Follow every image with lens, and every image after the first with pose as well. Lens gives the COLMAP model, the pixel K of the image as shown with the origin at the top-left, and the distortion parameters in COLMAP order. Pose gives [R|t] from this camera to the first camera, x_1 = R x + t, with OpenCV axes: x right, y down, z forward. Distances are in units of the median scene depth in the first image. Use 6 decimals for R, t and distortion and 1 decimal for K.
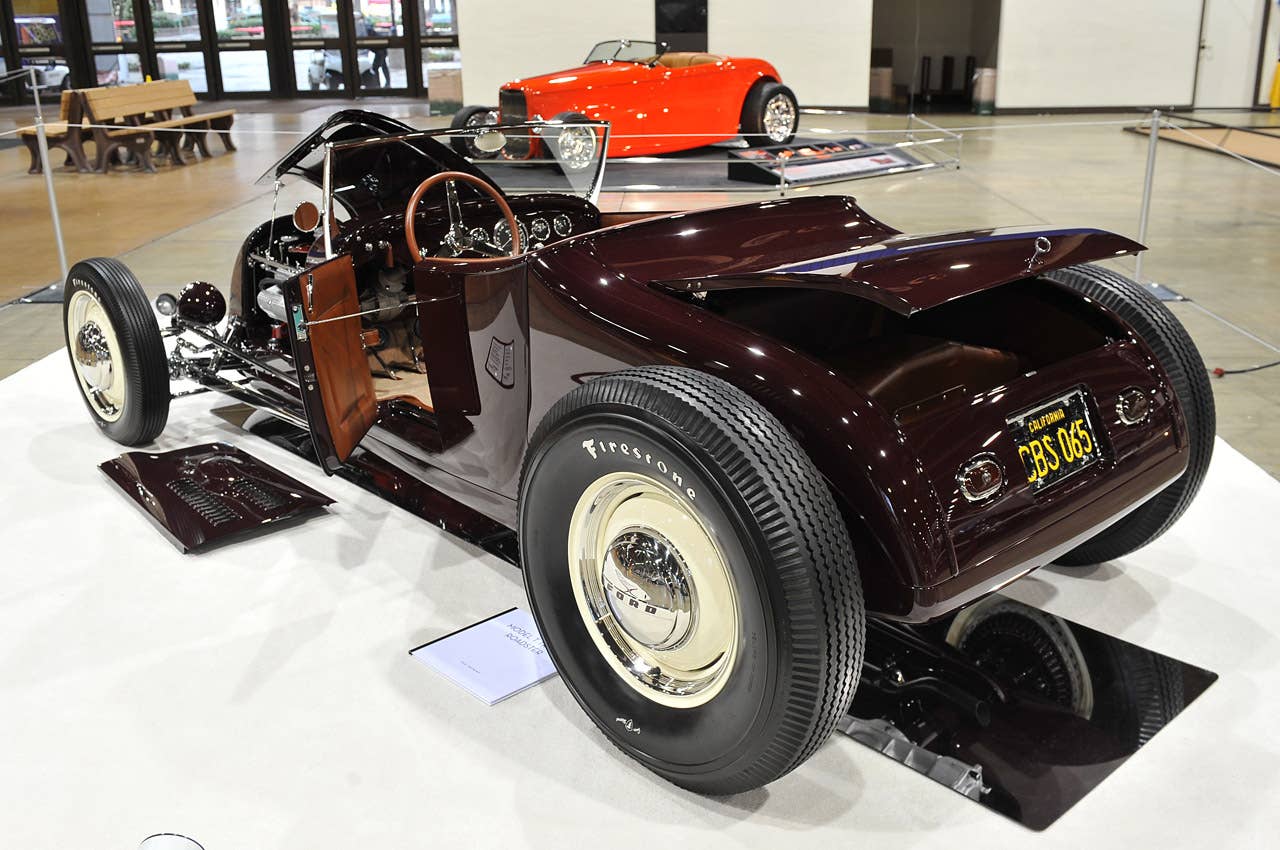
lens RADIAL K [[1209.2, 0, 640.0], [0, 1209.2, 425.0], [0, 0, 1]] dist [-0.008119, -0.016189]
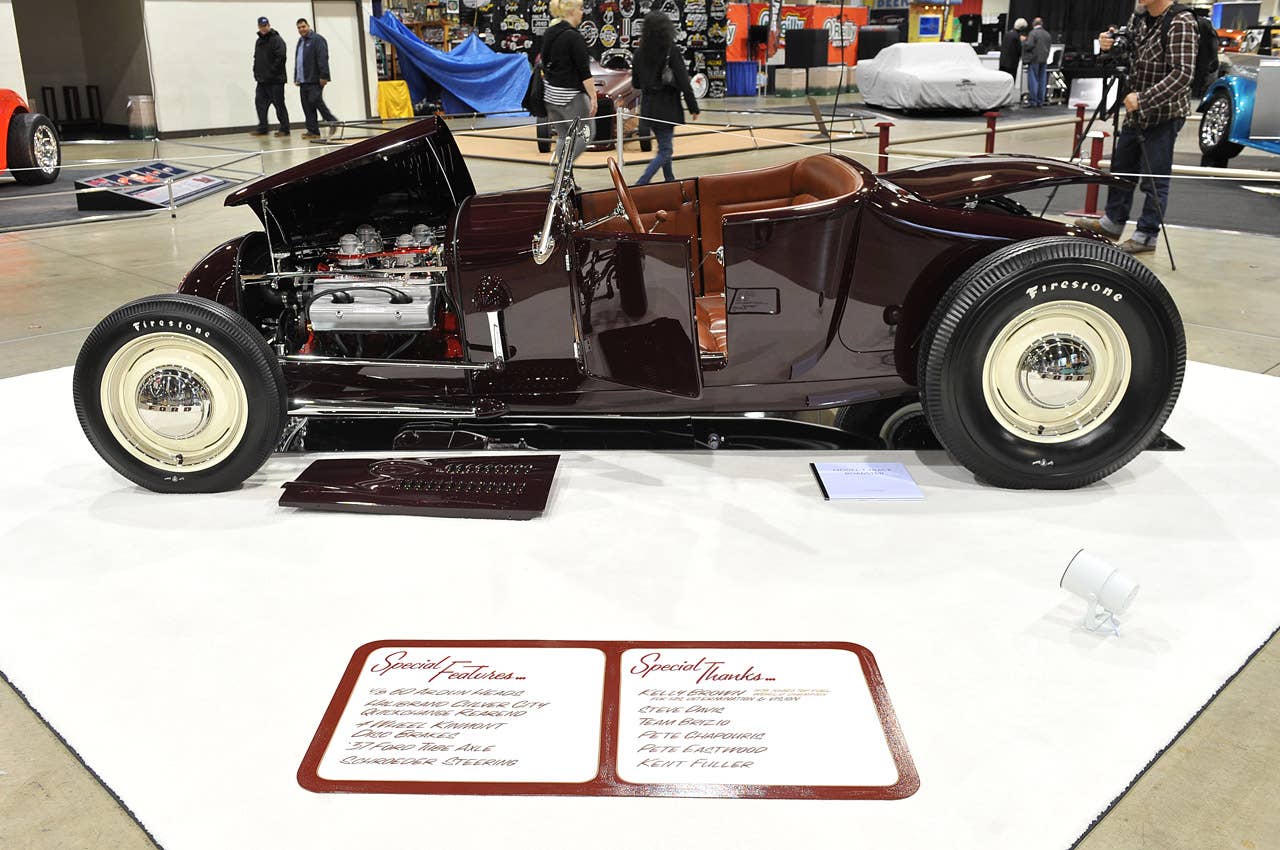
lens RADIAL K [[1139.9, 0, 636.4], [0, 1139.9, 437.6], [0, 0, 1]] dist [-0.017682, -0.004860]
pose [[0.689493, -0.234706, 0.685209, -0.944712], [0.231903, 0.967775, 0.098141, -0.041096], [-0.686163, 0.091235, 0.721704, 0.176908]]
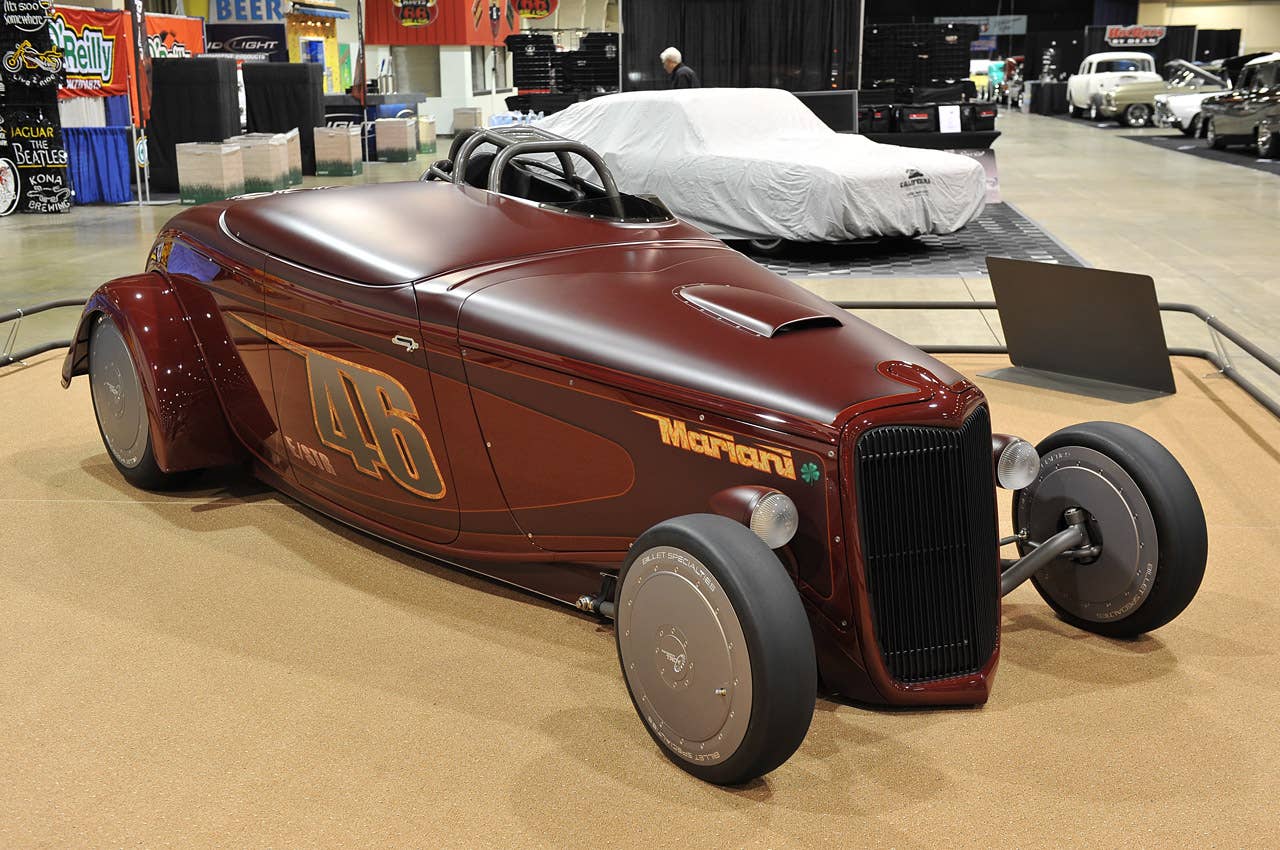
lens RADIAL K [[1509.1, 0, 665.6], [0, 1509.1, 424.7], [0, 0, 1]] dist [0.085735, -0.014394]
pose [[0.091583, -0.215602, 0.972177, 1.204557], [0.322753, 0.930005, 0.175845, -1.128493], [-0.942042, 0.297669, 0.154759, 3.293348]]
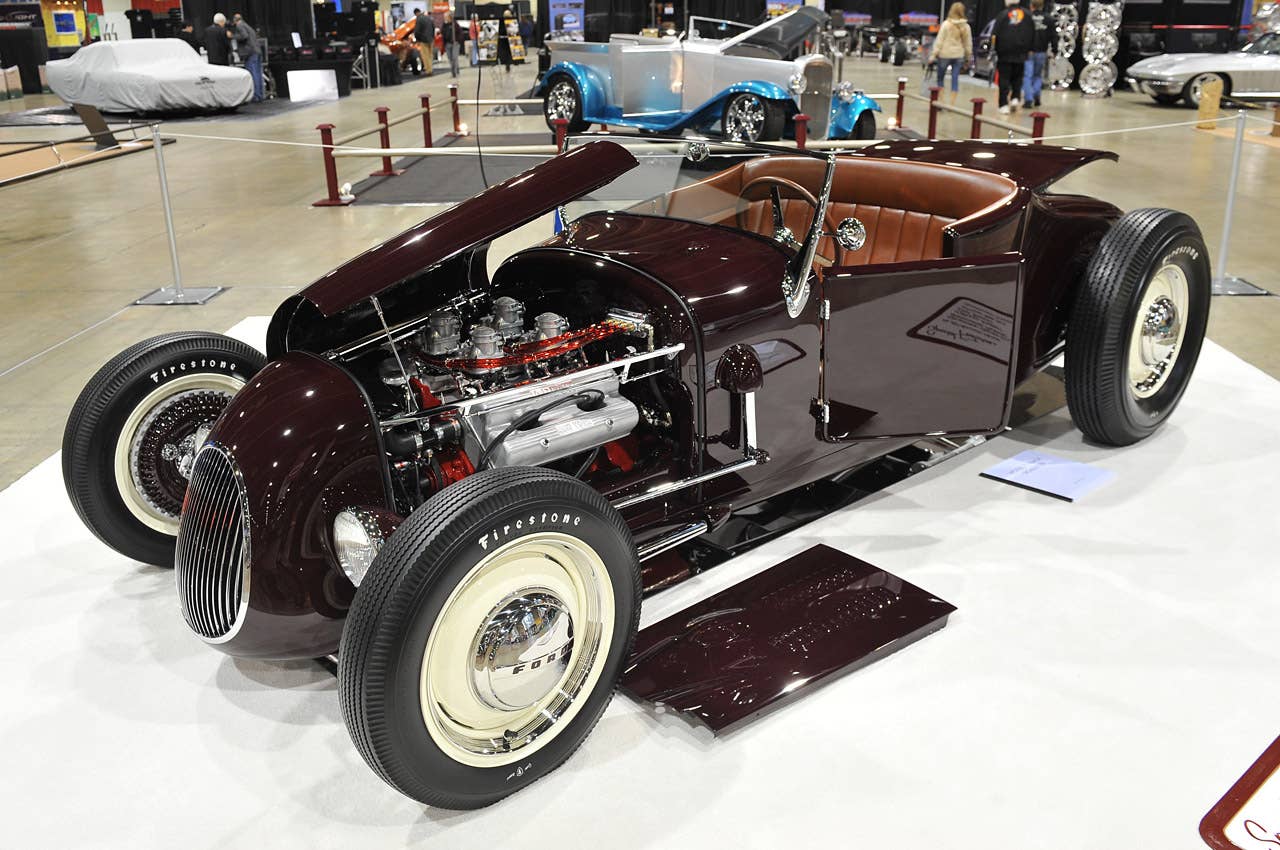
lens RADIAL K [[1130.2, 0, 618.2], [0, 1130.2, 409.3], [0, 0, 1]] dist [-0.013236, -0.006099]
pose [[0.015875, -0.315262, 0.948872, -1.053399], [0.335973, 0.895496, 0.291907, -0.335997], [-0.941738, 0.314161, 0.120135, 1.020477]]
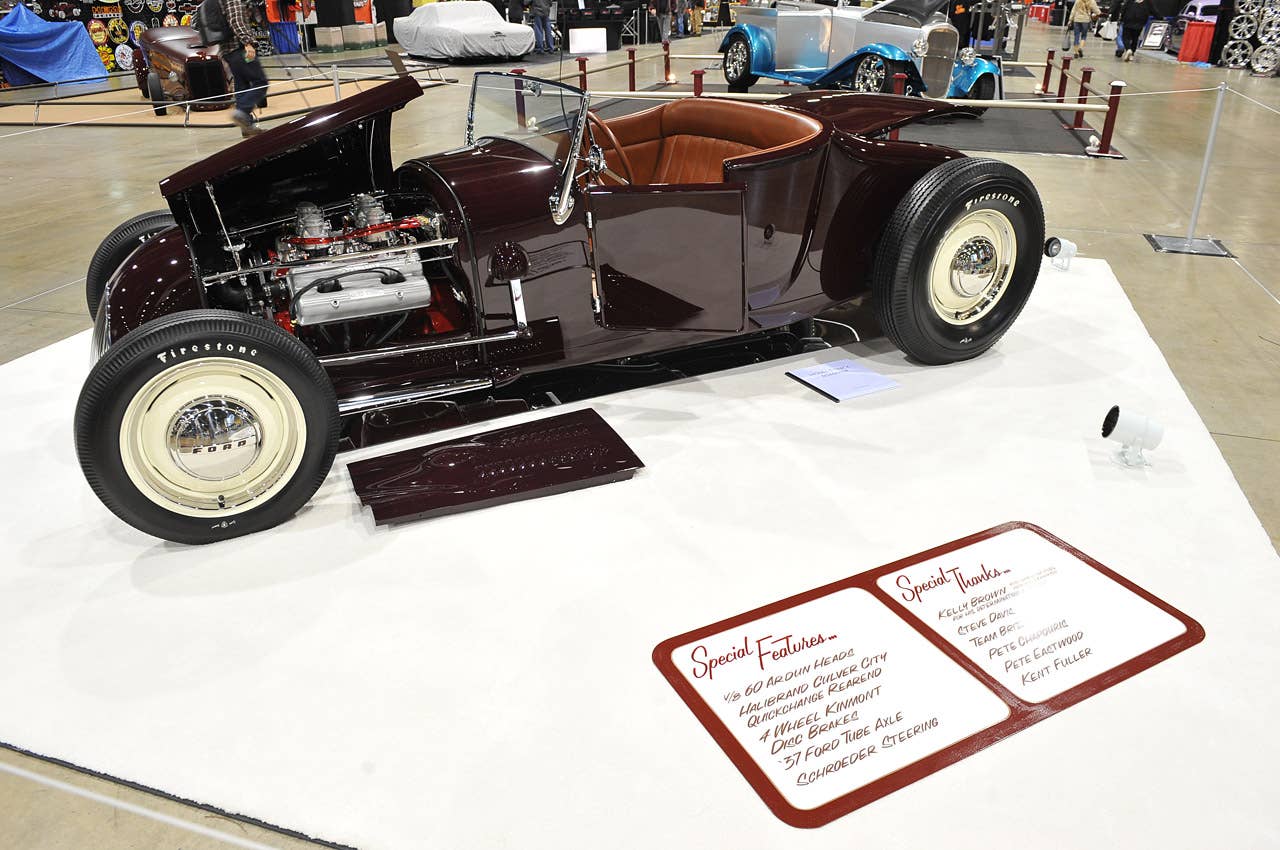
lens RADIAL K [[901.5, 0, 640.0], [0, 901.5, 425.0], [0, 0, 1]] dist [-0.045420, -0.003078]
pose [[0.268450, -0.411028, 0.871201, -1.022311], [0.312825, 0.892579, 0.324720, -0.193370], [-0.911085, 0.185362, 0.368193, 0.642657]]
